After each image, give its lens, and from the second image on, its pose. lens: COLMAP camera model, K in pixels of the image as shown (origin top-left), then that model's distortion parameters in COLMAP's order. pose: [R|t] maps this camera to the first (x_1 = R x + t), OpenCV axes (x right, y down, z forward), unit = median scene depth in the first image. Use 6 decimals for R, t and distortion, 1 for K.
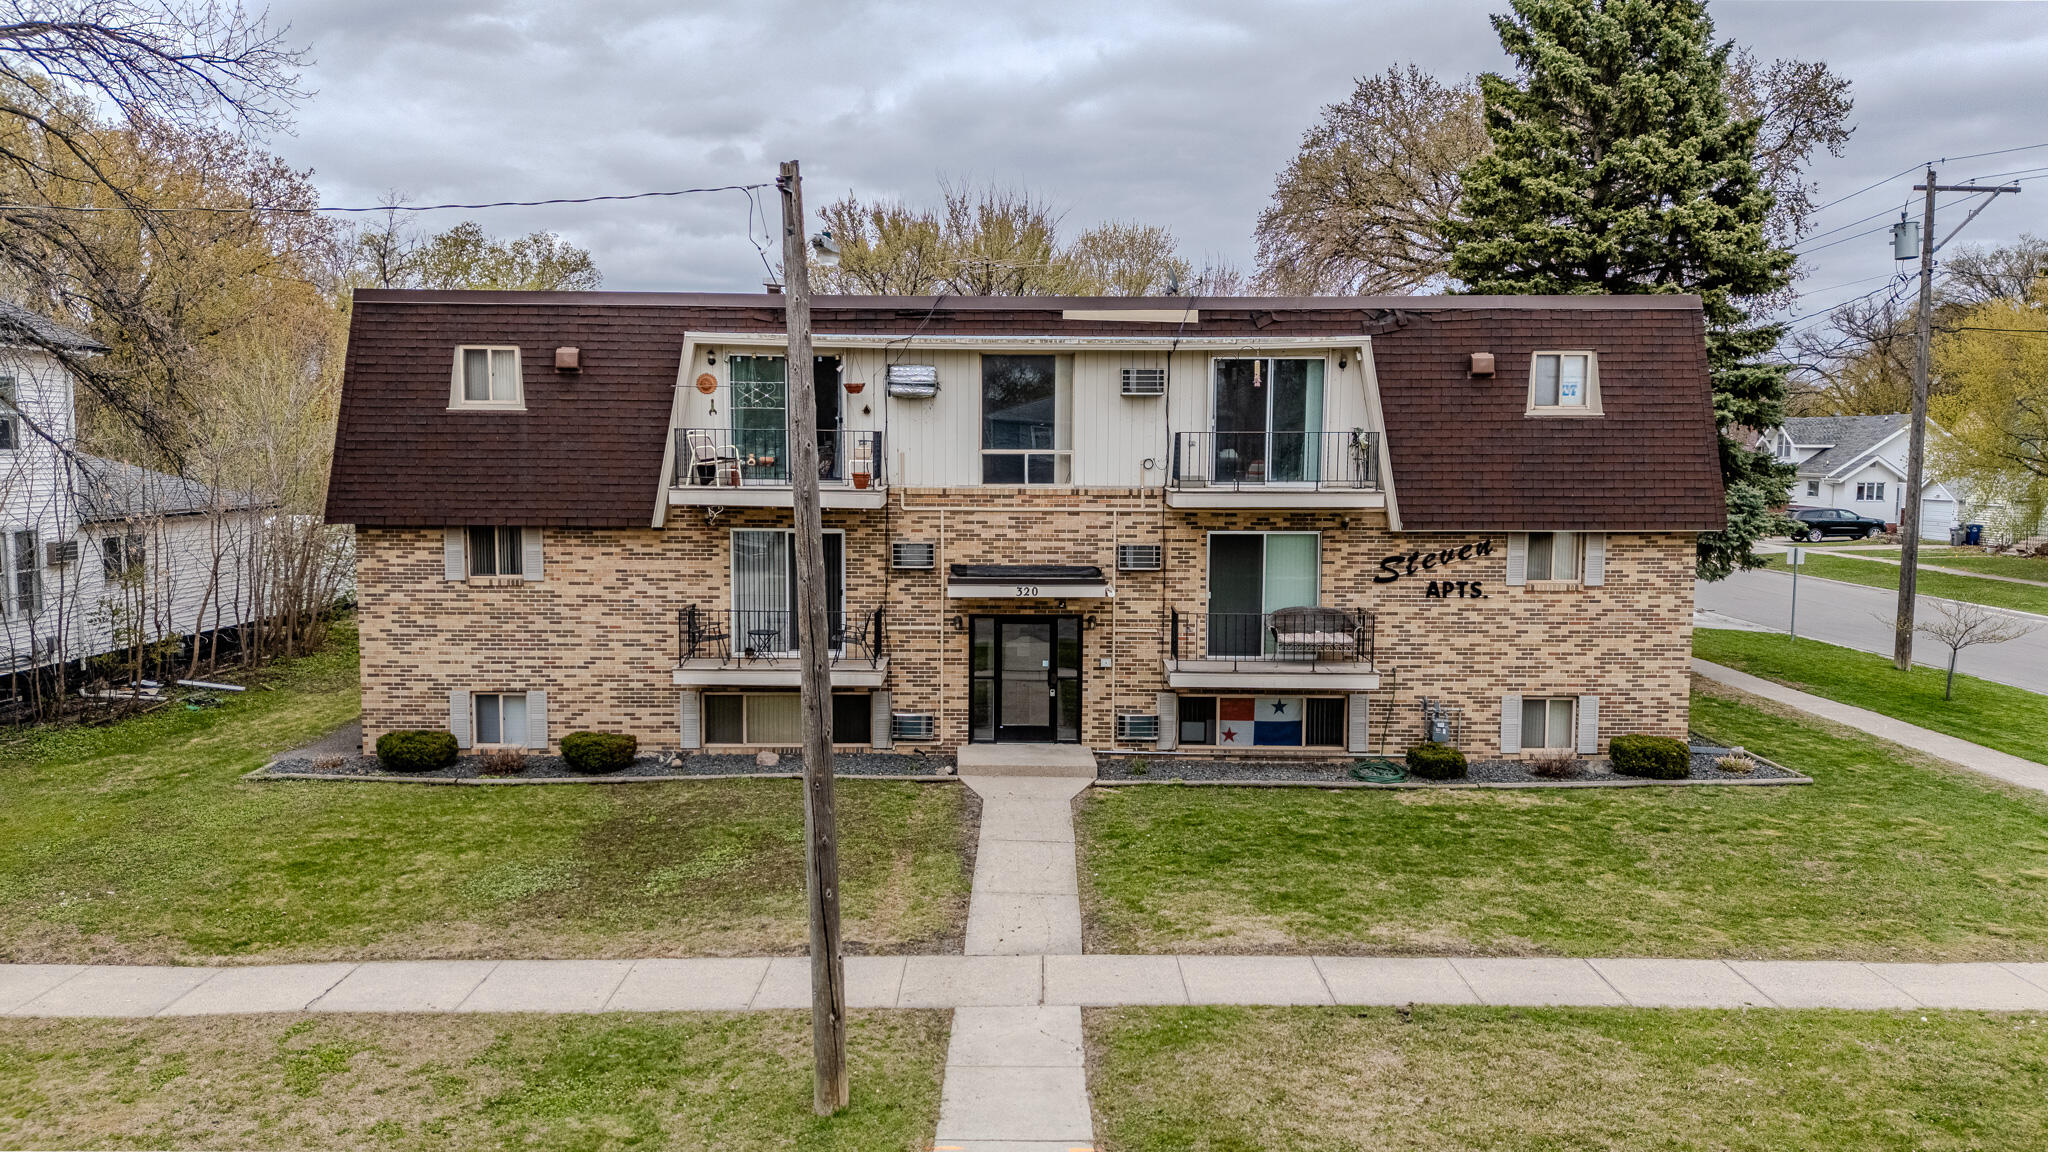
lens RADIAL K [[1524.0, 0, 1029.3], [0, 1524.0, 578.6], [0, 0, 1]] dist [0.055259, -0.026512]
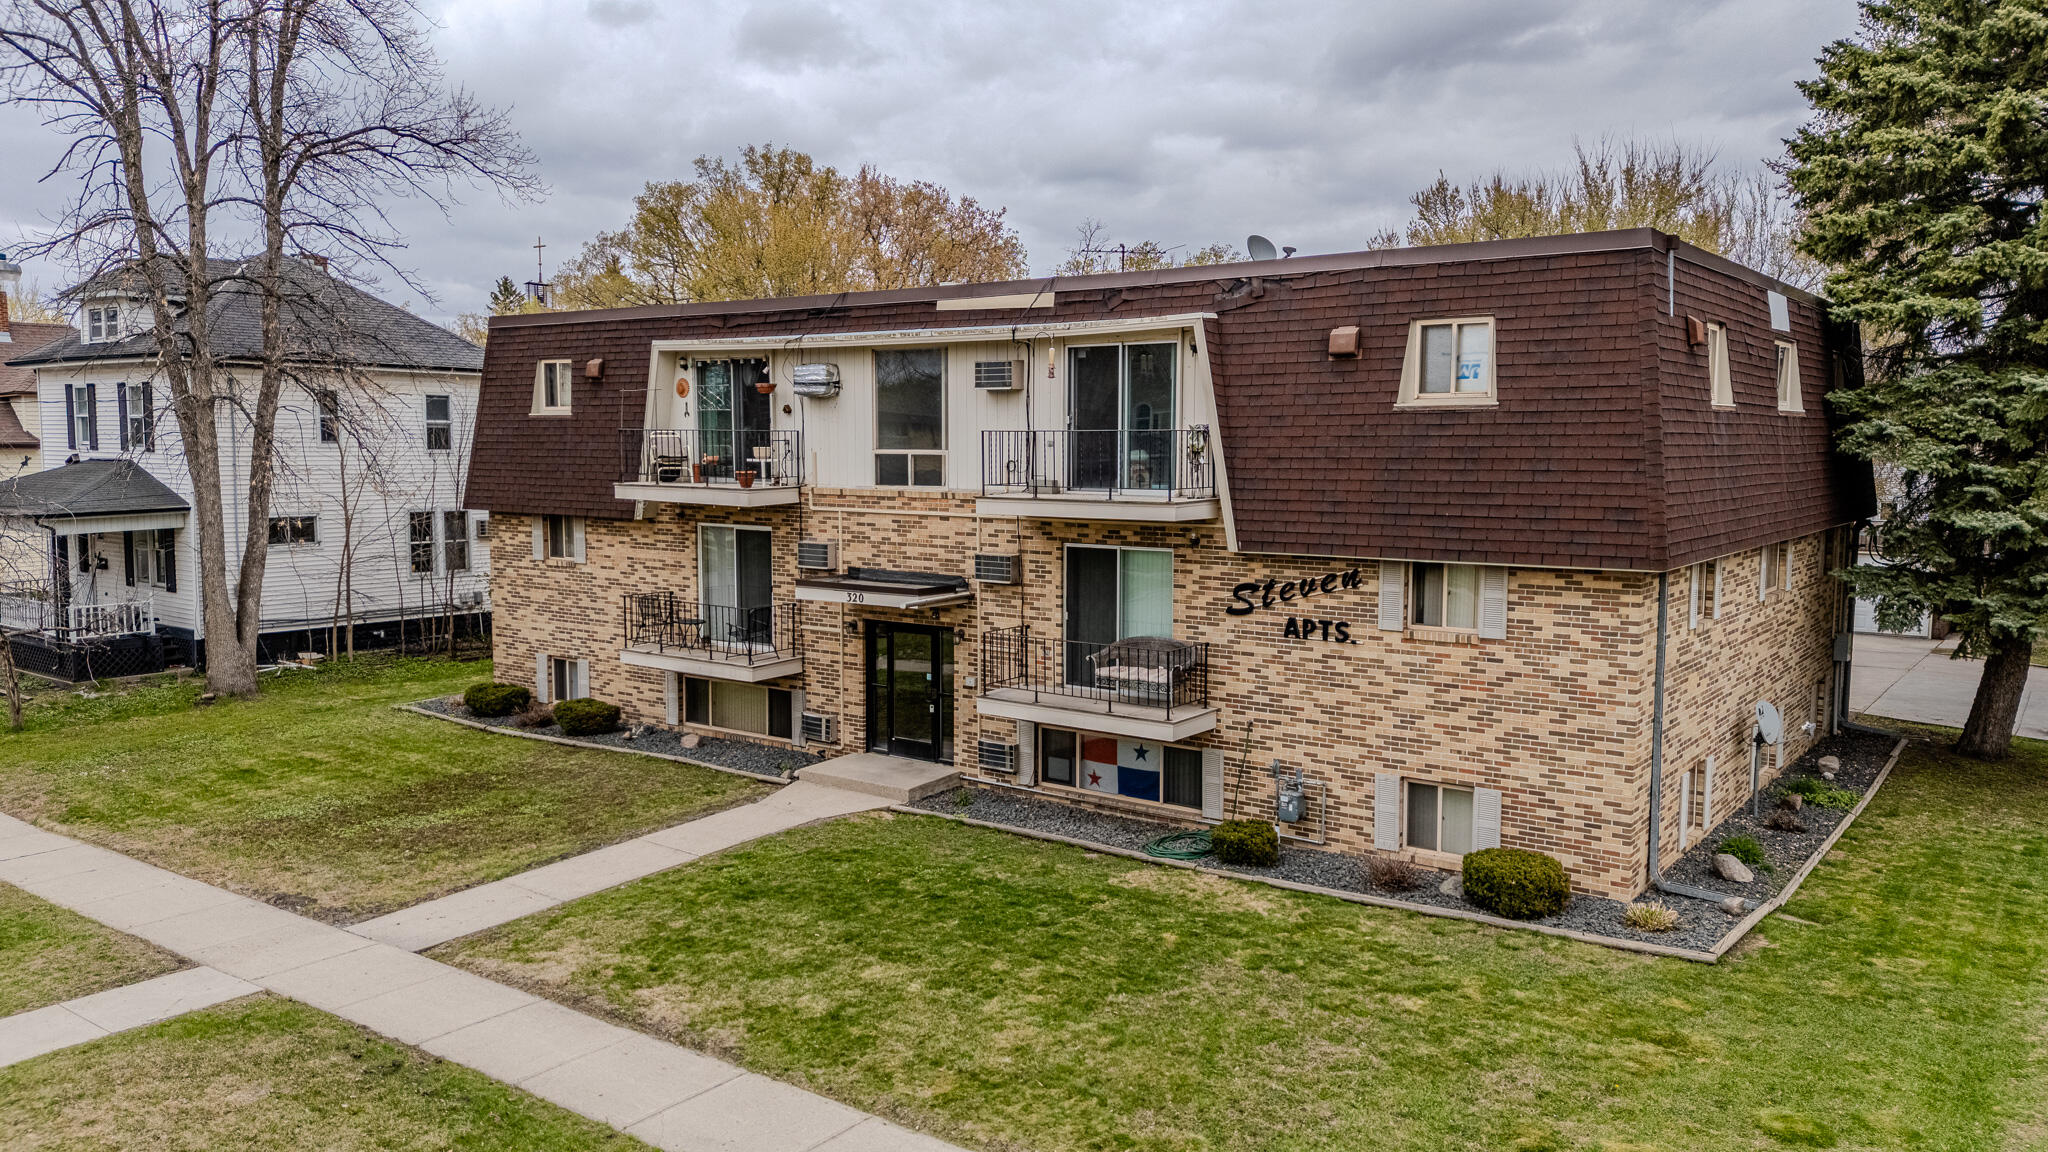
lens RADIAL K [[1524.0, 0, 1026.8], [0, 1524.0, 574.2], [0, 0, 1]] dist [0.055259, -0.026512]
pose [[0.797456, 0.051224, -0.601199, 0.632012], [-0.055081, 0.998410, 0.012007, -0.022599], [0.600858, 0.023539, 0.799009, 0.286356]]
